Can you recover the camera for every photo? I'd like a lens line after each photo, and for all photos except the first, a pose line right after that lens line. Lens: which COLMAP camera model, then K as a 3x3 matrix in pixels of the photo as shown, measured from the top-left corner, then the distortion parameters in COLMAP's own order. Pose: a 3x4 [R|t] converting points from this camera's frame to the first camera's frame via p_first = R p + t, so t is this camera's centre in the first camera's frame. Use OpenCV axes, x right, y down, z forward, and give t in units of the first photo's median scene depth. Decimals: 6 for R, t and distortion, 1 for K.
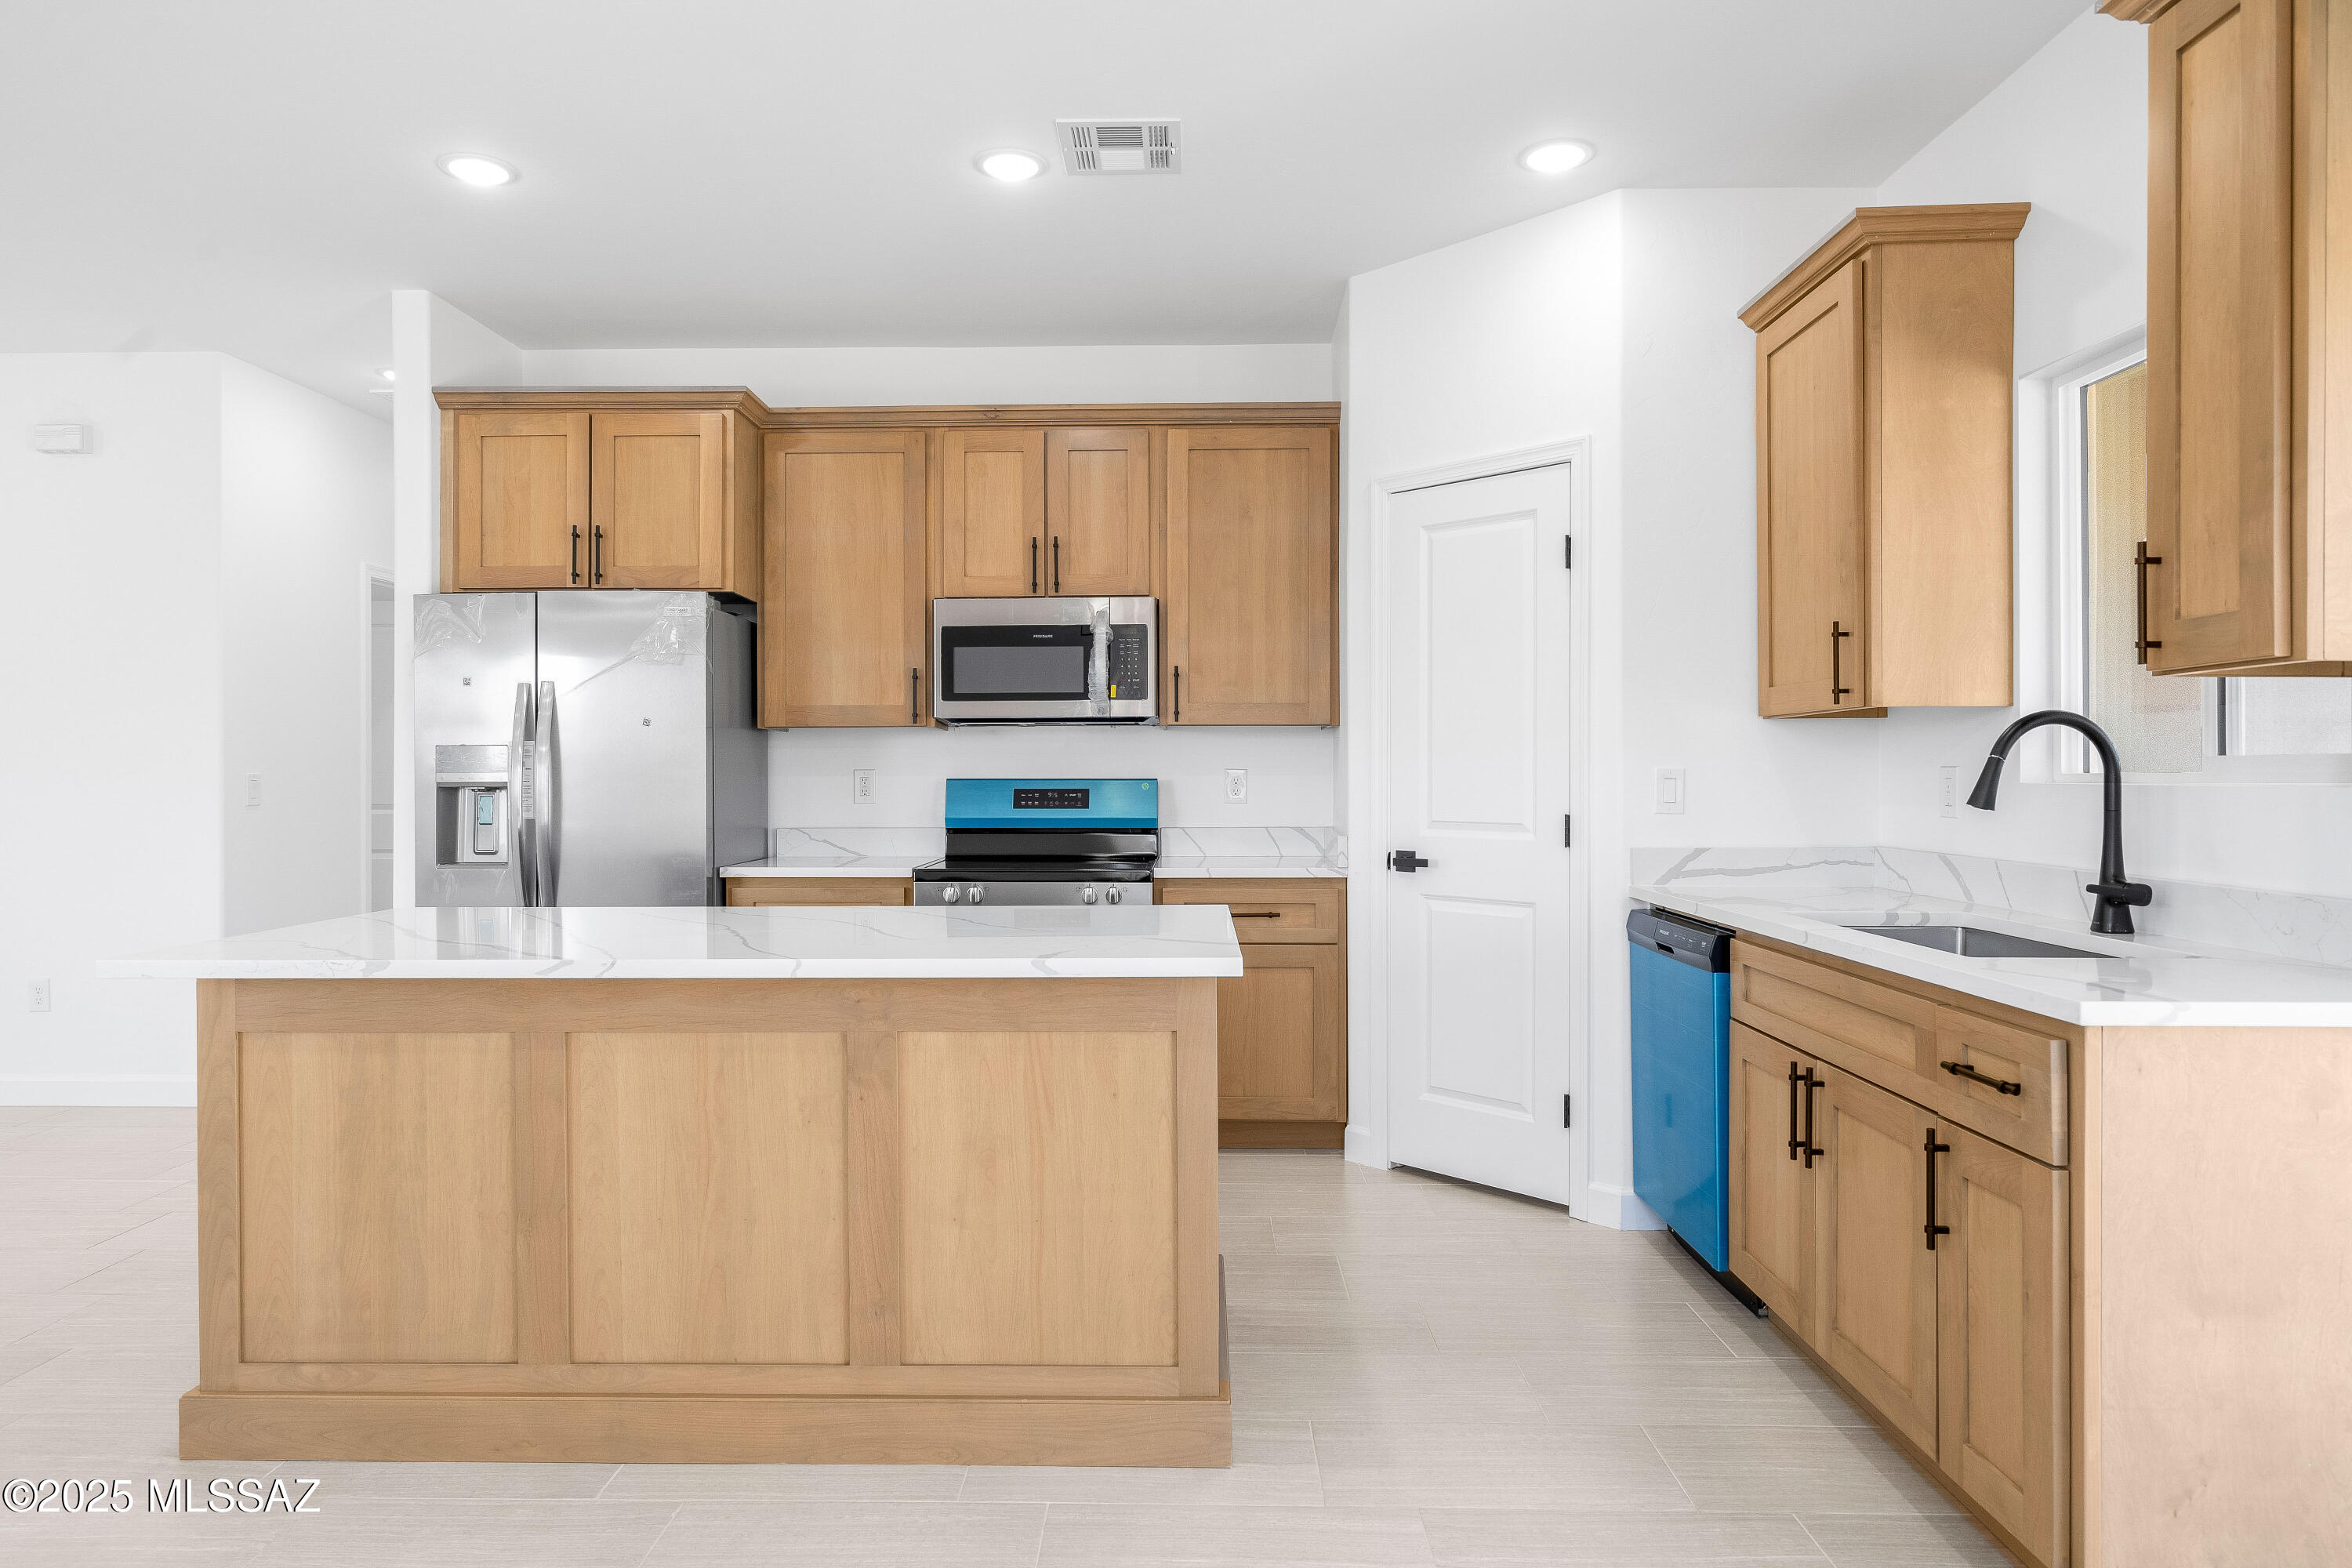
lens RADIAL K [[1410.6, 0, 1157.0], [0, 1410.6, 773.5], [0, 0, 1]] dist [0.005662, 0.000164]
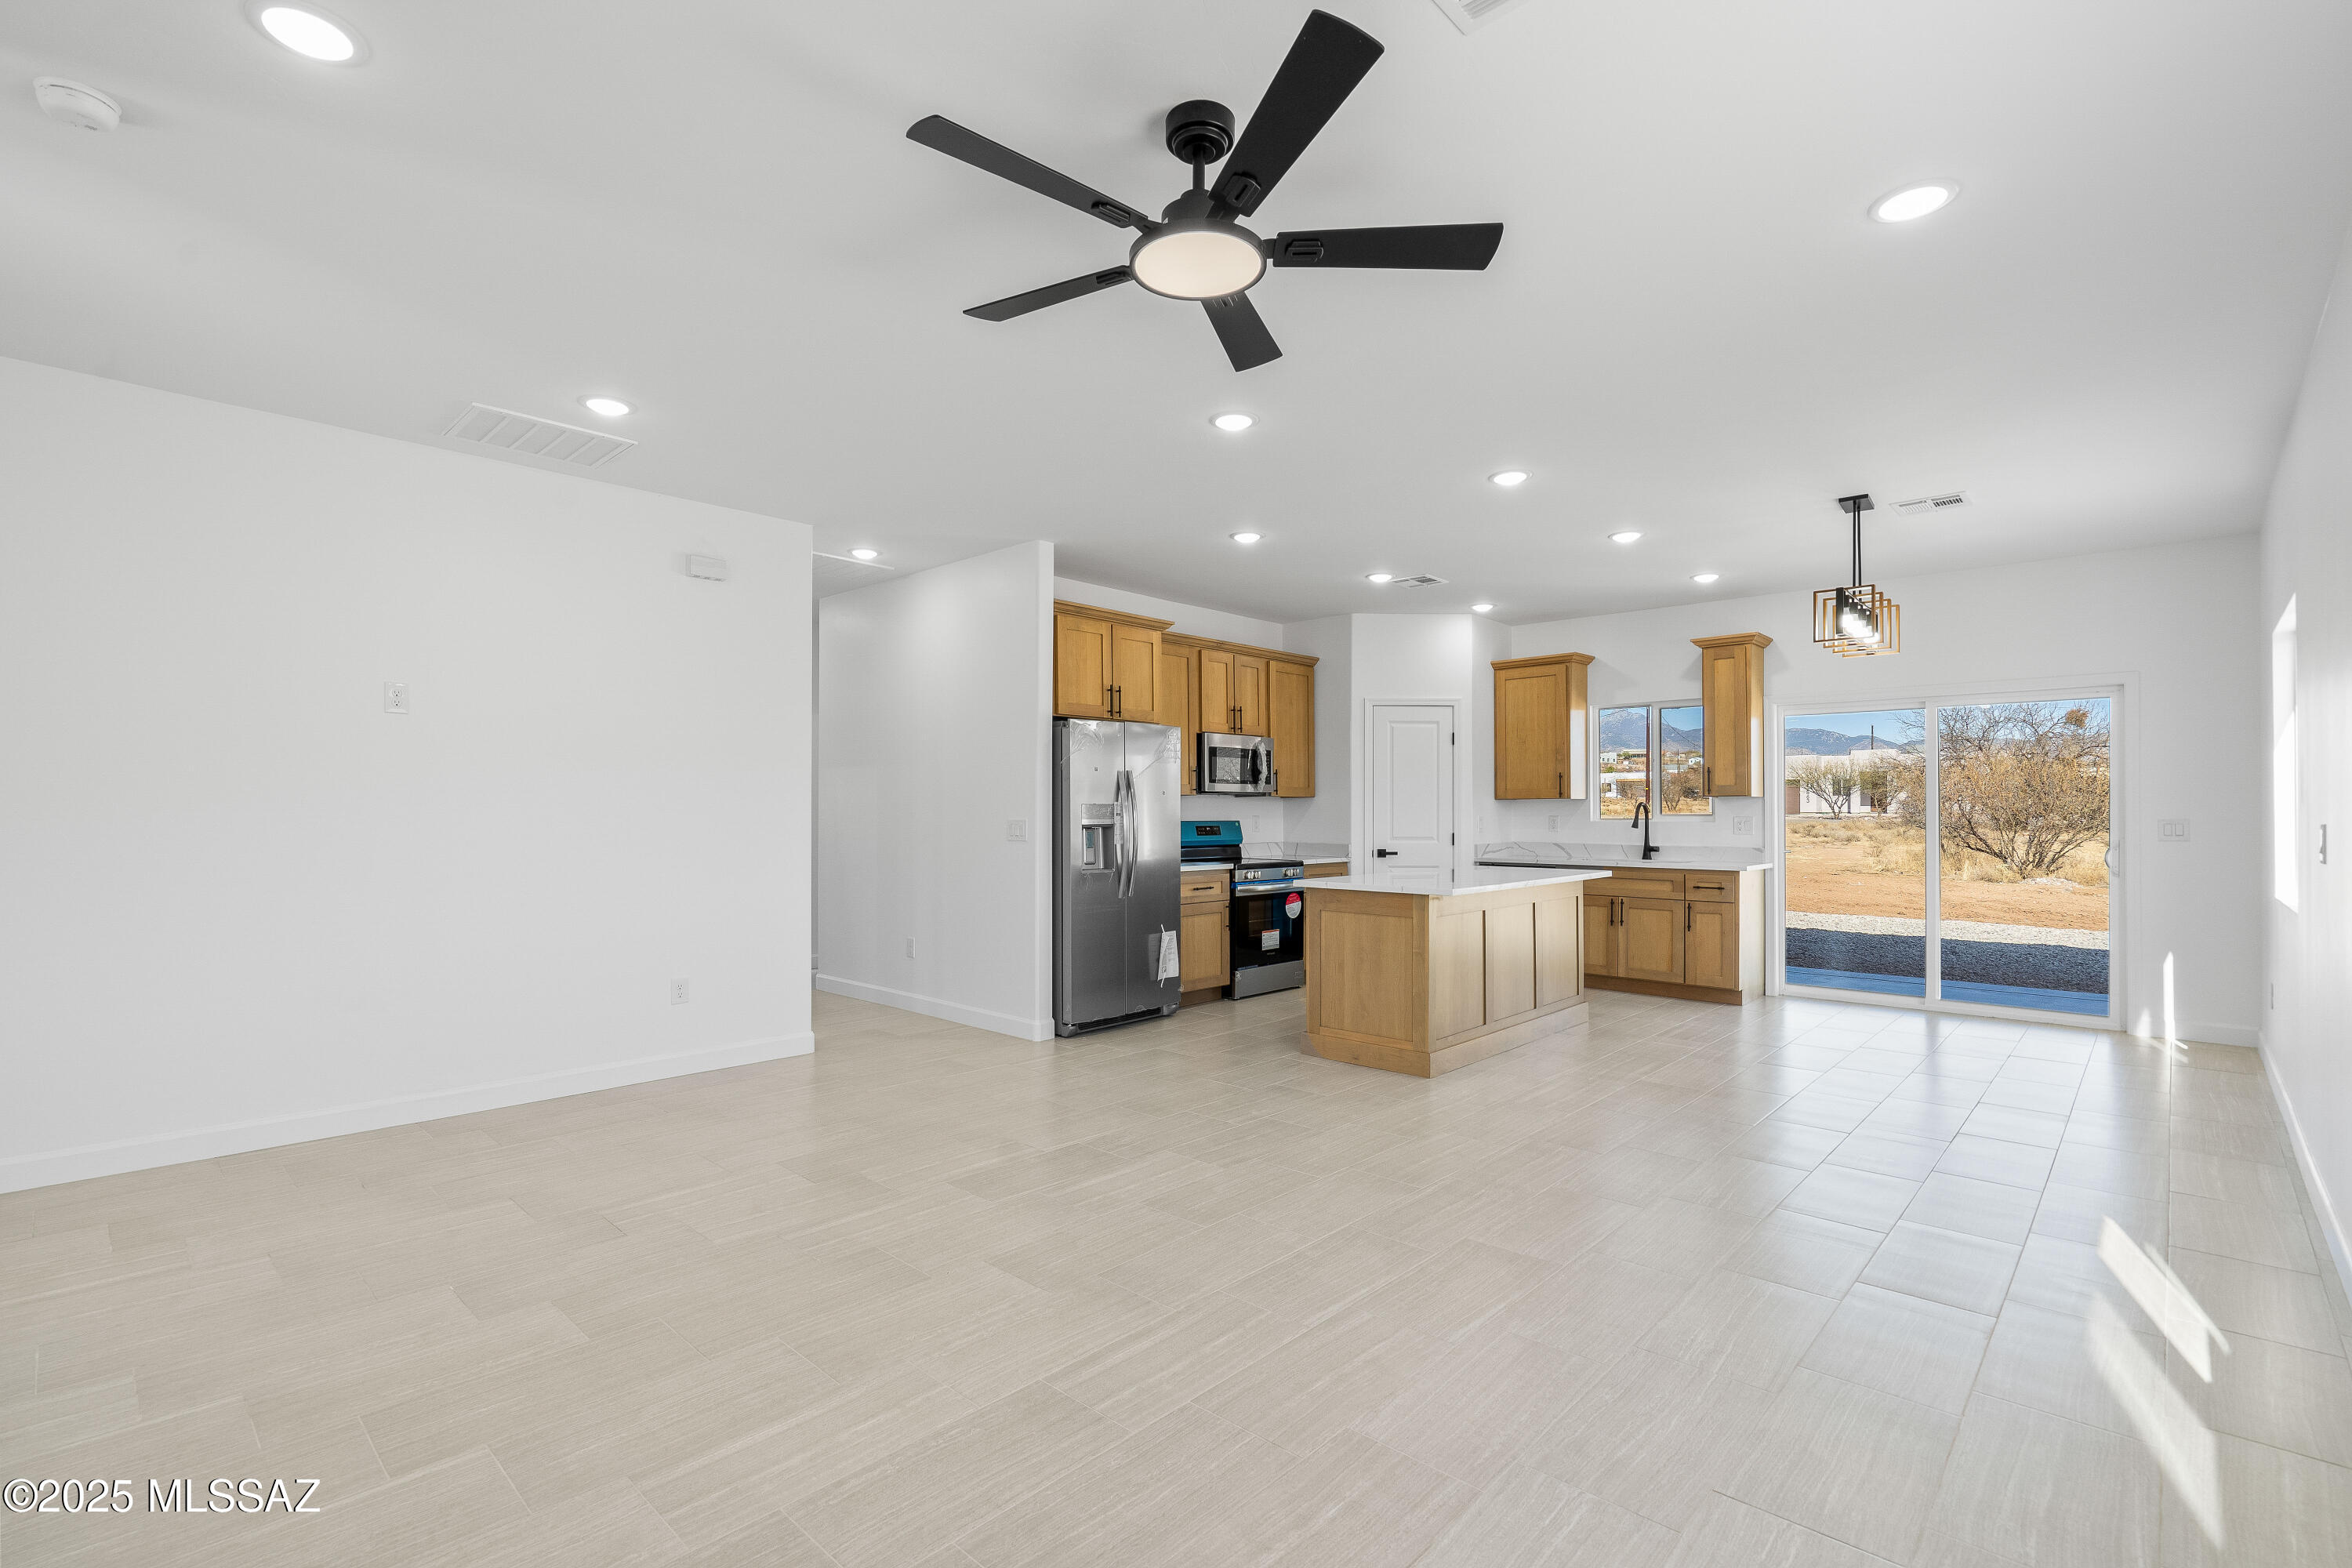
lens RADIAL K [[1061.4, 0, 1172.7], [0, 1061.4, 806.5], [0, 0, 1]] dist [-0.000070, 0.000381]
pose [[0.664944, 0.005679, 0.746872, -1.419242], [-0.000665, 0.999975, -0.007011, -0.007115], [-0.746893, 0.004165, 0.664931, 0.019555]]
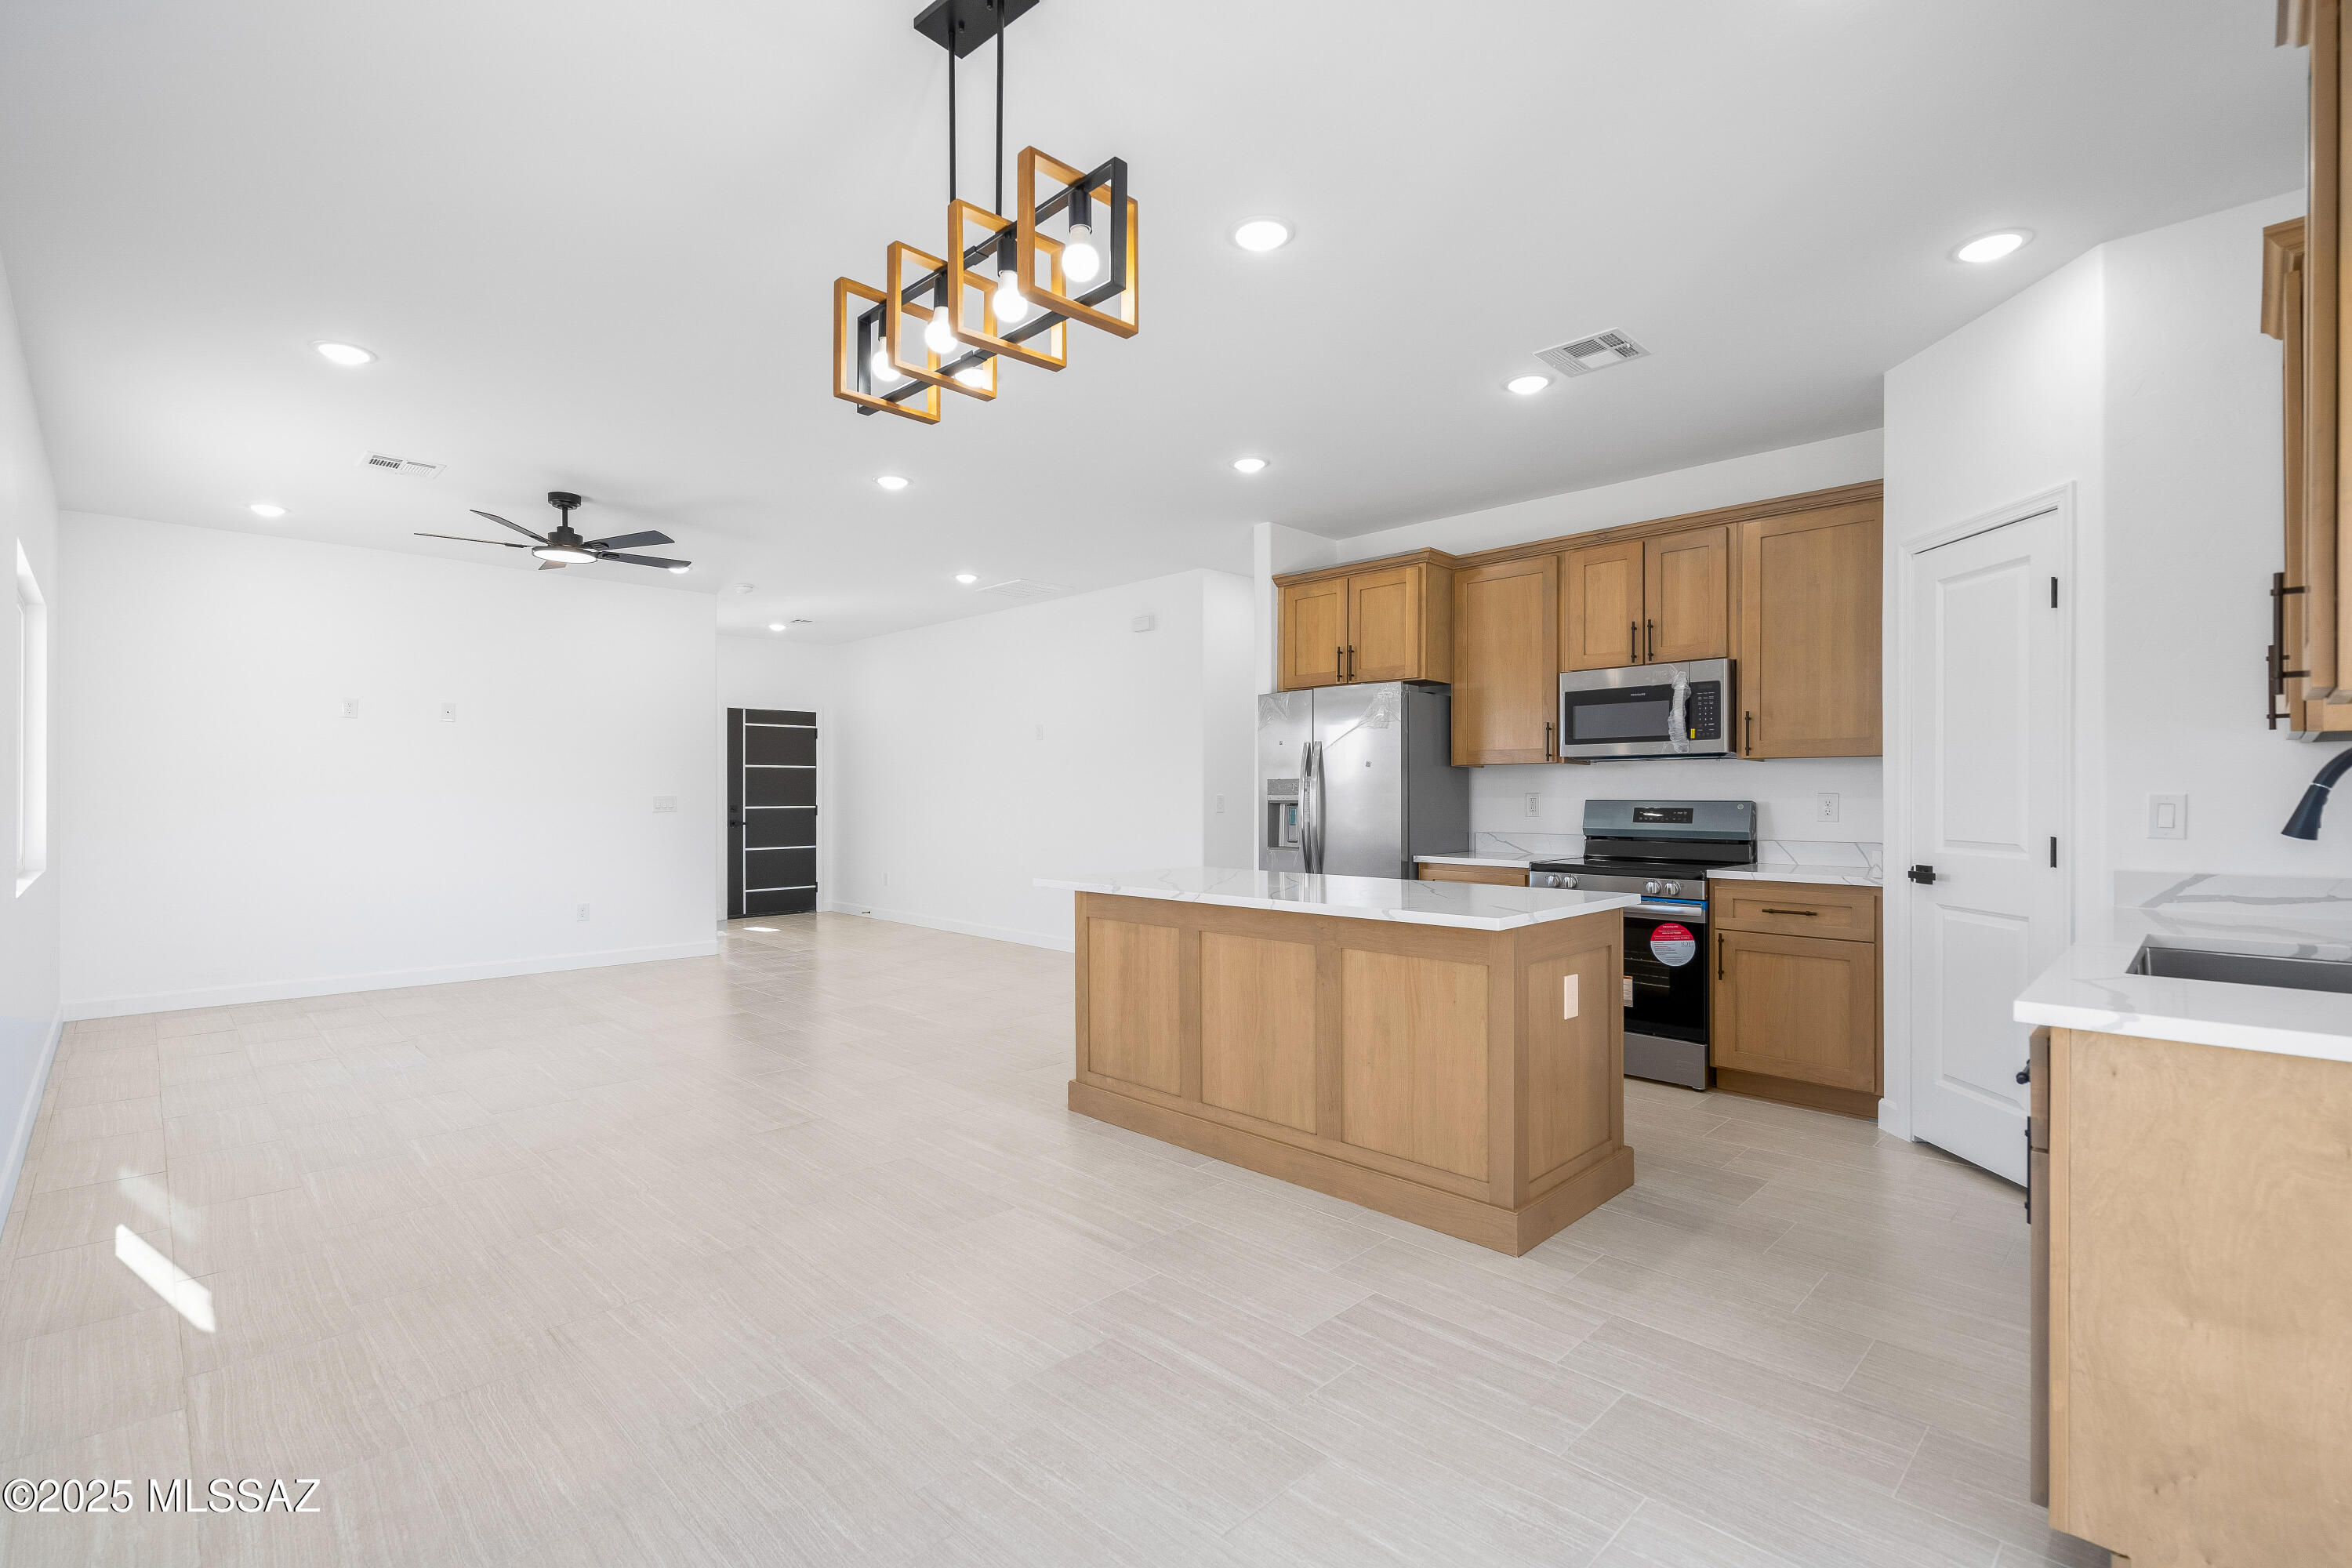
lens RADIAL K [[1062.2, 0, 1164.2], [0, 1062.2, 790.7], [0, 0, 1]] dist [-0.002179, 0.000154]
pose [[0.718992, -0.000489, -0.695019, 0.316805], [-0.001081, 0.999998, -0.001823, -0.003346], [0.695018, 0.002062, 0.718990, -0.045036]]
